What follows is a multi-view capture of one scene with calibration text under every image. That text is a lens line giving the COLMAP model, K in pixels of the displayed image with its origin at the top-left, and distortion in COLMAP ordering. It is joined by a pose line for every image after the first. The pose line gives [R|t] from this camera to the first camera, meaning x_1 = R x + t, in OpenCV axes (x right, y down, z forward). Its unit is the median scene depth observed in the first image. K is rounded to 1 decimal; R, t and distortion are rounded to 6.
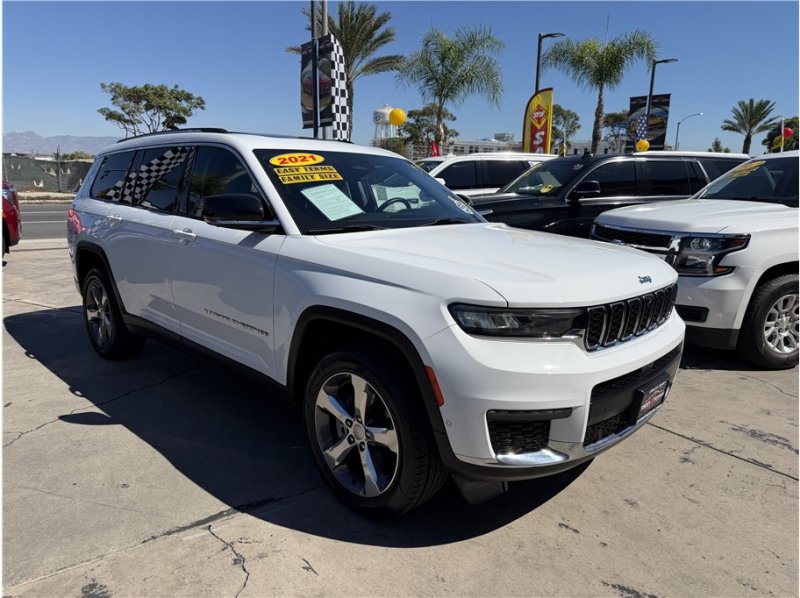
lens RADIAL K [[564.2, 0, 394.0], [0, 564.2, 303.2], [0, 0, 1]] dist [0.028418, -0.048034]
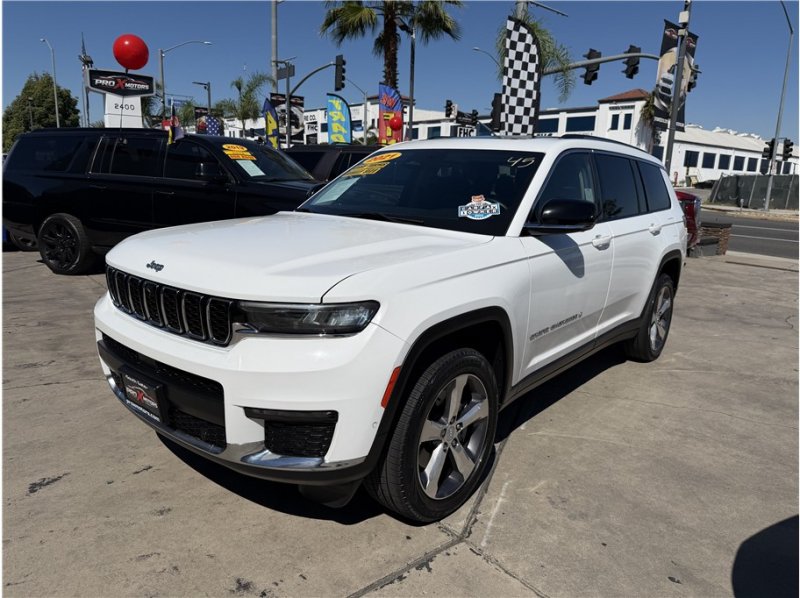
lens RADIAL K [[576.2, 0, 402.1], [0, 576.2, 316.1], [0, 0, 1]] dist [0.006320, -0.018429]
pose [[0.079956, 0.221934, -0.971778, 0.757145], [-0.258159, 0.946247, 0.194862, -0.132053], [0.962788, 0.235293, 0.132953, 0.695012]]
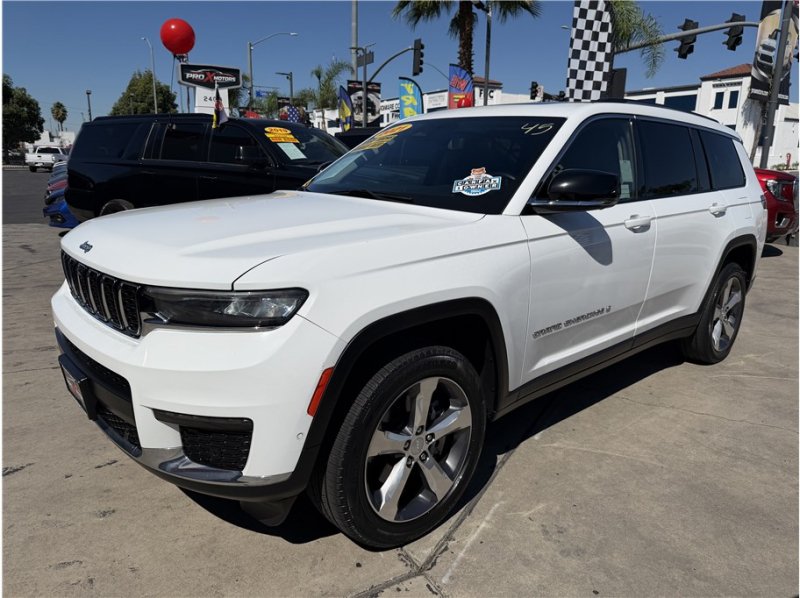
lens RADIAL K [[576.2, 0, 402.1], [0, 576.2, 316.1], [0, 0, 1]] dist [0.006320, -0.018429]
pose [[-0.063853, 0.241606, -0.968271, 0.680377], [-0.245145, 0.936725, 0.249900, -0.143774], [0.967381, 0.253324, -0.000584, 0.801021]]
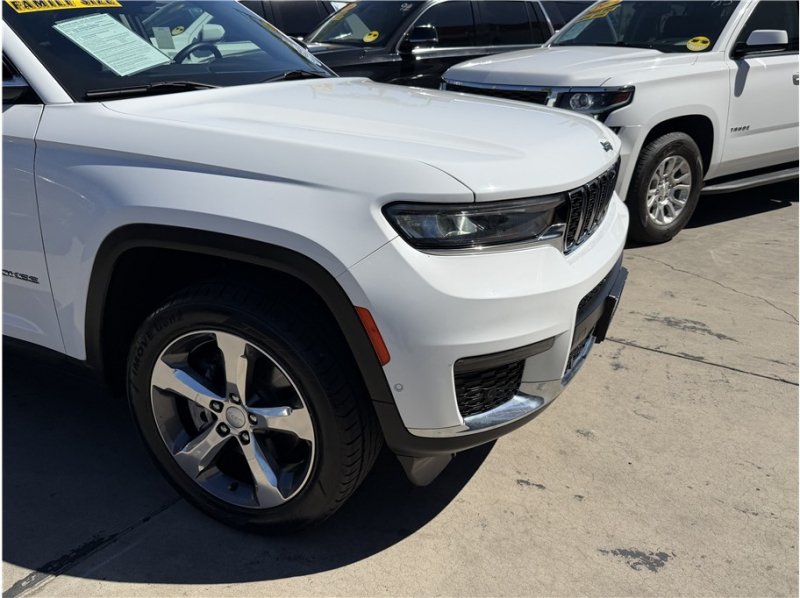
lens RADIAL K [[670.5, 0, 397.6], [0, 670.5, 307.5], [0, 0, 1]] dist [0.130933, -0.260217]
pose [[0.935278, -0.136994, 0.326324, -0.069364], [0.081037, 0.980444, 0.179338, -0.009248], [-0.344511, -0.141287, 0.928090, 0.134376]]
